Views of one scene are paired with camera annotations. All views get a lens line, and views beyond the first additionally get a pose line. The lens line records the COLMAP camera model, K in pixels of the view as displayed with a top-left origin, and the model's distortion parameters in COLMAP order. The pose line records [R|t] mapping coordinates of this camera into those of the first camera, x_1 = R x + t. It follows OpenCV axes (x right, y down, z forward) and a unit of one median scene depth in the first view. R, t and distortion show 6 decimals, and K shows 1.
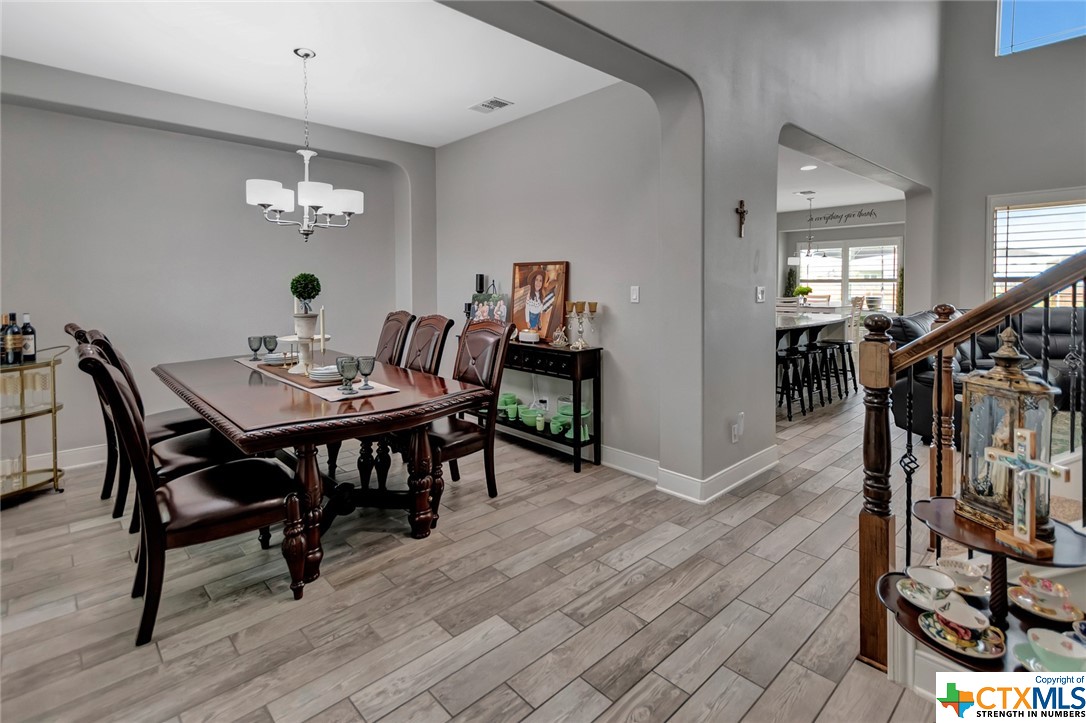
lens RADIAL K [[543.7, 0, 544.8], [0, 543.7, 287.6], [0, 0, 1]] dist [0.018912, 0.000305]
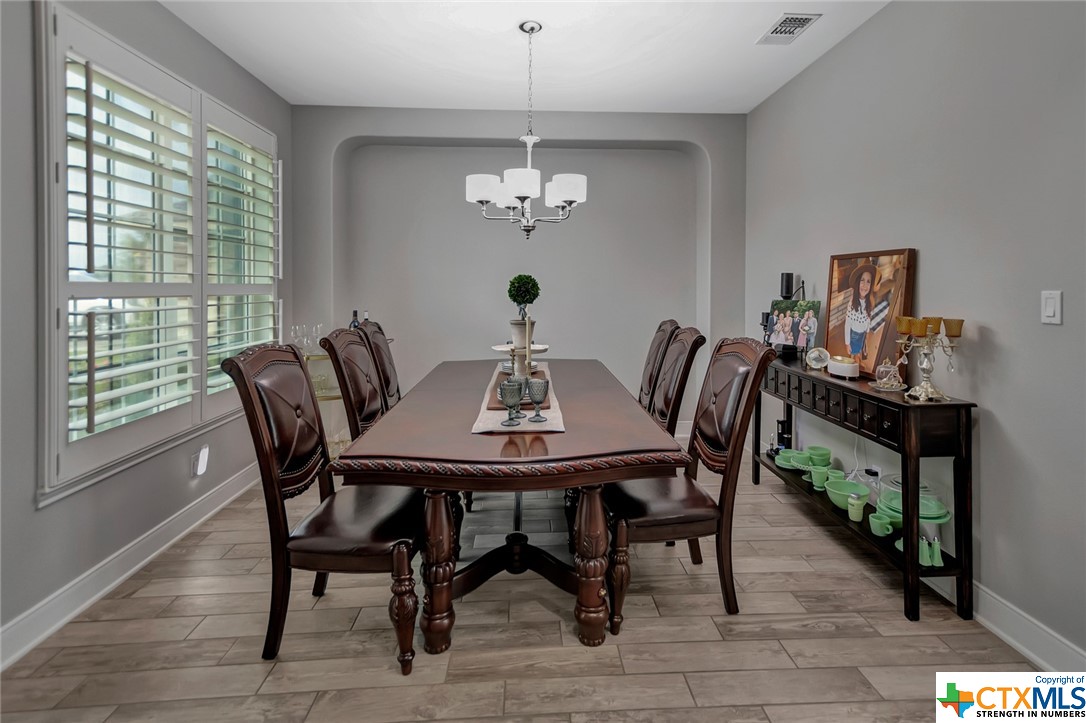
lens RADIAL K [[543.7, 0, 544.8], [0, 543.7, 287.6], [0, 0, 1]] dist [0.018912, 0.000305]
pose [[0.756408, 0.000879, -0.654099, 0.140885], [-0.003890, 0.999987, -0.003156, -0.002075], [0.654088, 0.004932, 0.756402, 0.303777]]
